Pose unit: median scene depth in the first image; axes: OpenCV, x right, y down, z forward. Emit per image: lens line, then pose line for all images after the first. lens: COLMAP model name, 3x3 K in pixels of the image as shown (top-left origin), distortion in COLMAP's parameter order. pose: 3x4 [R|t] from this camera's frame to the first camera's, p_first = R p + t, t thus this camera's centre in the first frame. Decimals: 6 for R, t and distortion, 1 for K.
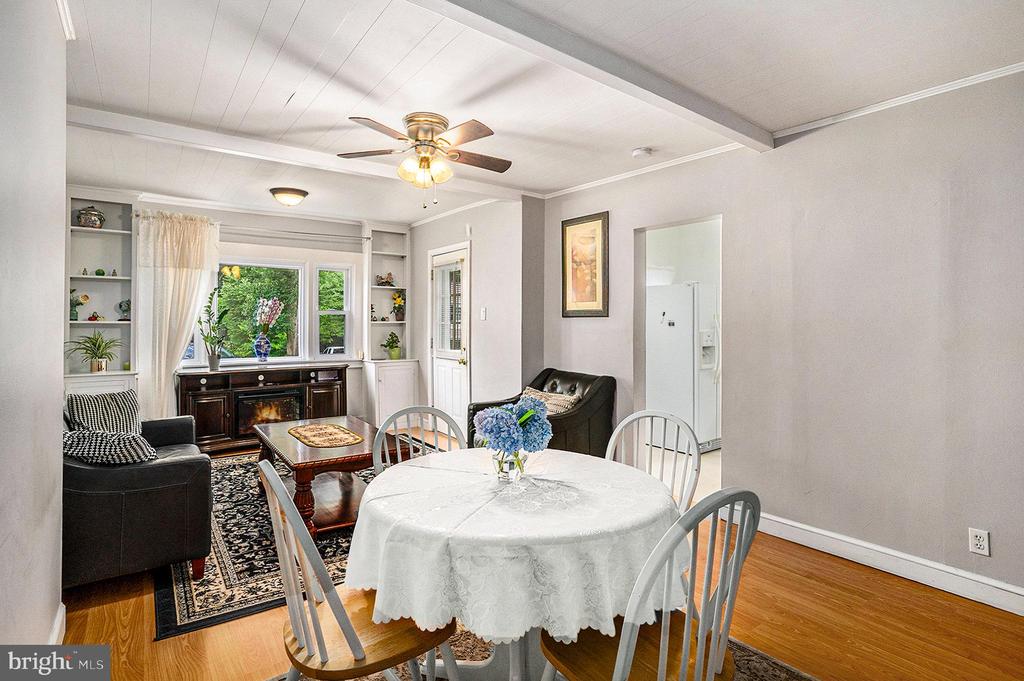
lens RADIAL K [[527.8, 0, 512.0], [0, 527.8, 340.5], [0, 0, 1]] dist [-0.022433, 0.001381]
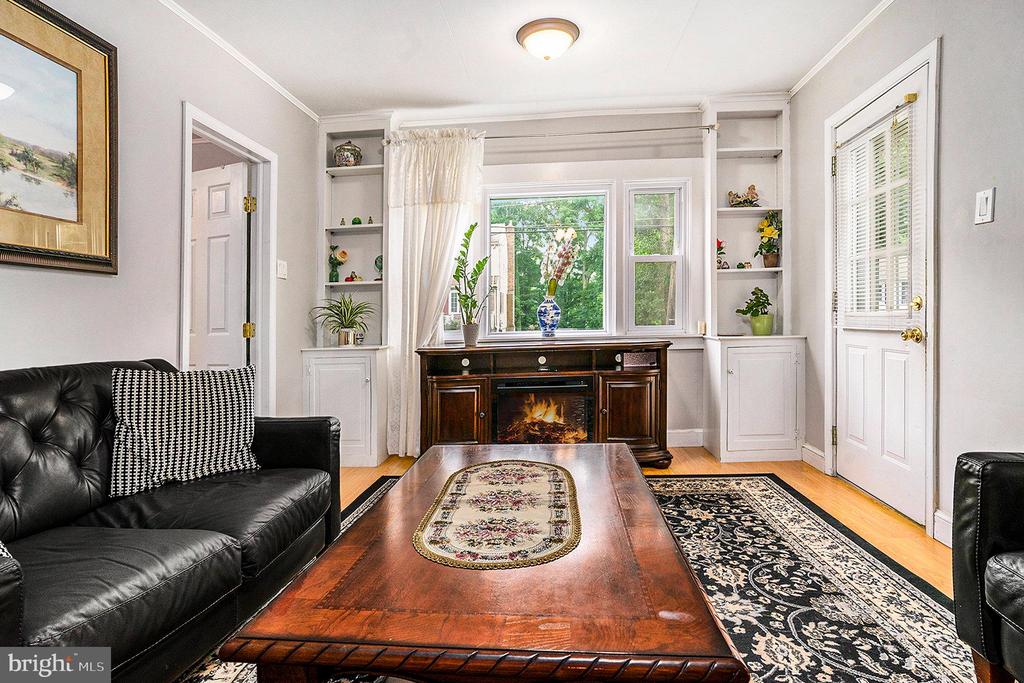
lens RADIAL K [[520.1, 0, 512.0], [0, 520.1, 341.5], [0, 0, 1]] dist [-0.056220, 0.000080]
pose [[0.757924, 0.006006, -0.652316, -0.077373], [0.005783, 0.999856, 0.015926, 0.036840], [0.652318, -0.015843, 0.757780, 0.476330]]
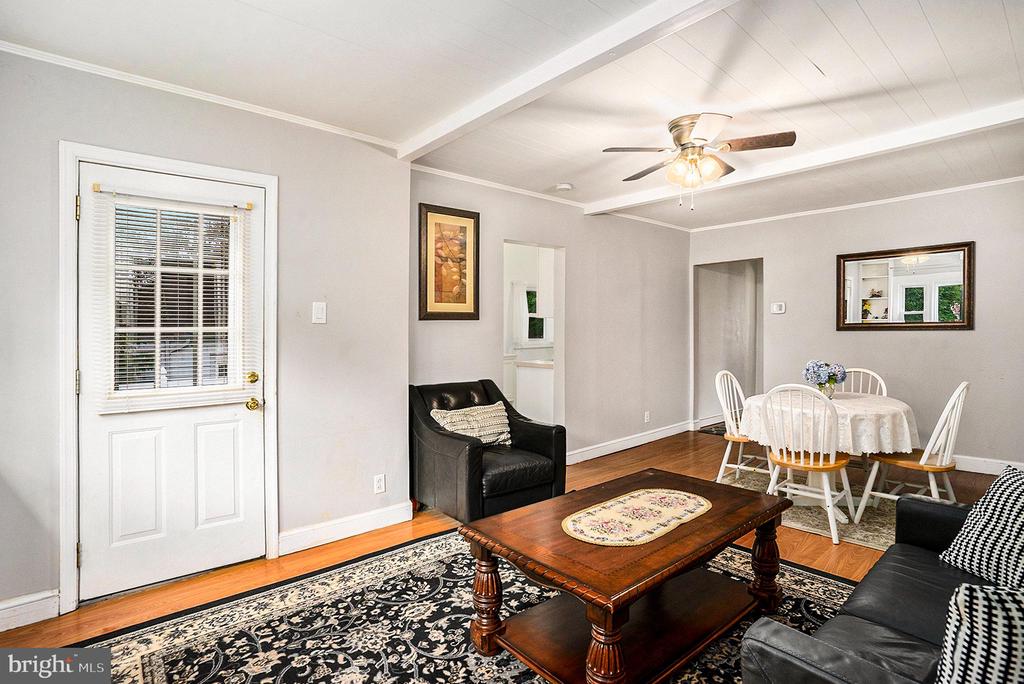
lens RADIAL K [[527.8, 0, 512.0], [0, 527.8, 342.0], [0, 0, 1]] dist [-0.022433, 0.001381]
pose [[-0.081056, -0.031535, 0.996211, -0.624164], [0.038094, 0.998671, 0.034712, -0.027583], [-0.995981, 0.040763, -0.079747, 0.787340]]
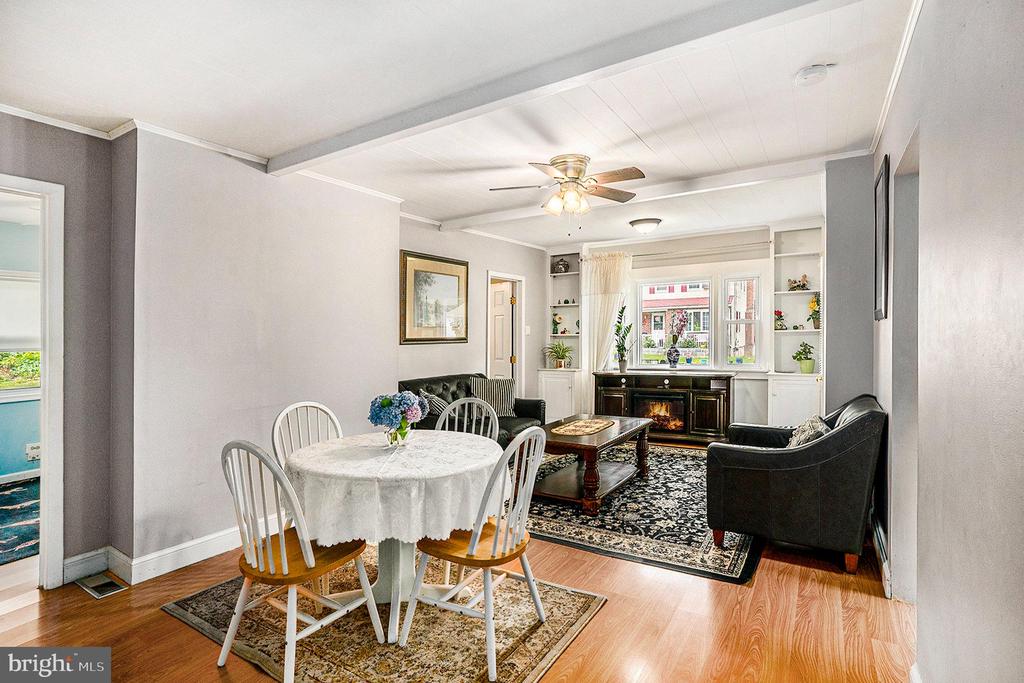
lens RADIAL K [[527.8, 0, 512.0], [0, 527.8, 341.5], [0, 0, 1]] dist [-0.022433, 0.001381]
pose [[0.369362, 0.001456, -0.929284, 0.474919], [-0.014020, 0.999894, -0.004005, -0.007443], [0.929180, 0.014508, 0.369343, 0.261019]]
